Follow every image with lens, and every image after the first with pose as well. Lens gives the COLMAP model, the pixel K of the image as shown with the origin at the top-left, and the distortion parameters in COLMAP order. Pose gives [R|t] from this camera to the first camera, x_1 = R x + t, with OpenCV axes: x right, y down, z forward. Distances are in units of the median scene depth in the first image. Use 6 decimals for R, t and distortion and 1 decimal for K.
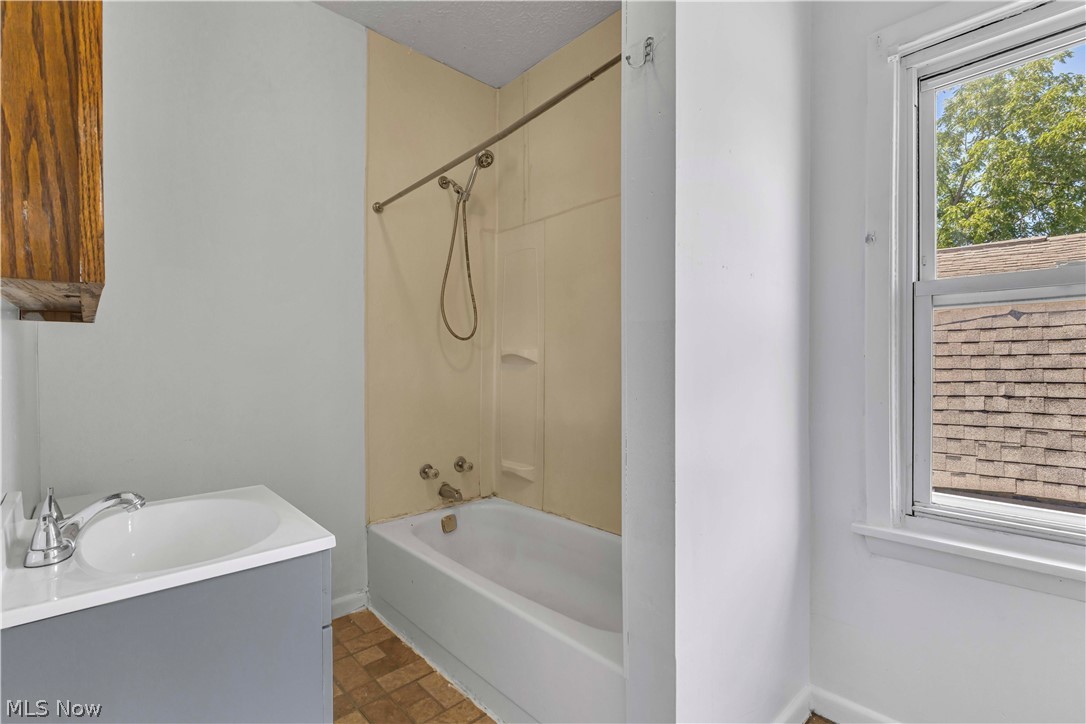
lens RADIAL K [[511.8, 0, 541.7], [0, 511.8, 361.4], [0, 0, 1]] dist [0.004888, -0.000034]
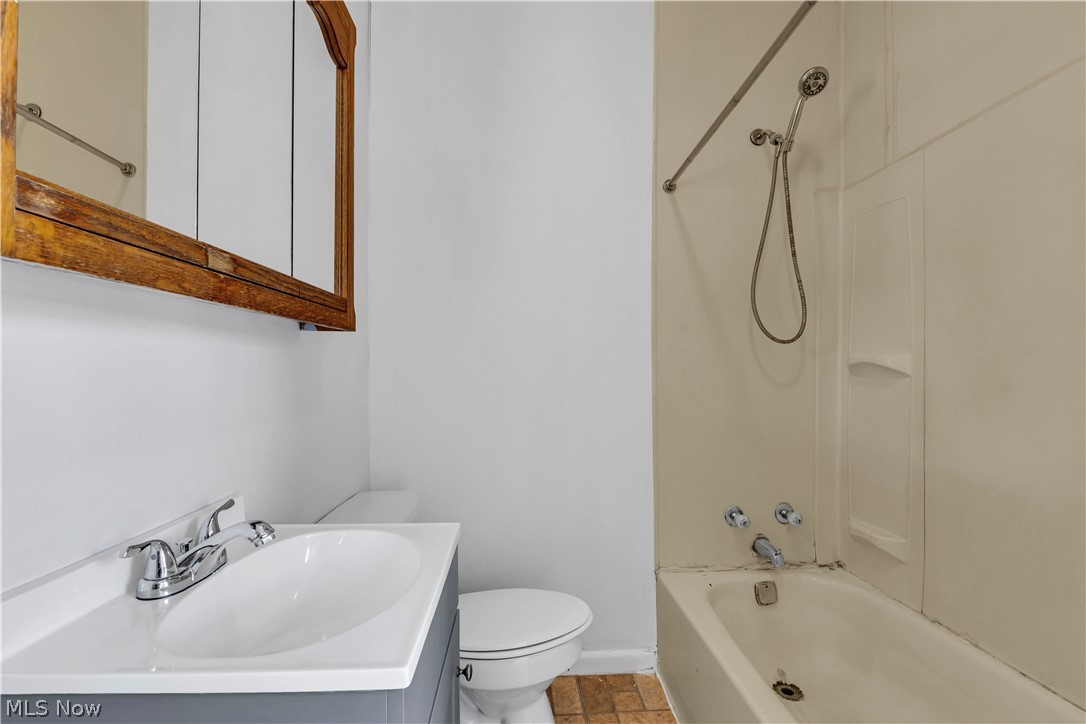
lens RADIAL K [[511.8, 0, 544.1], [0, 511.8, 365.1], [0, 0, 1]] dist [0.004888, -0.000034]
pose [[0.783287, -0.007898, -0.621610, 0.030880], [-0.004568, 0.999819, -0.018460, 0.004081], [0.621643, 0.017299, 0.783110, 0.217430]]
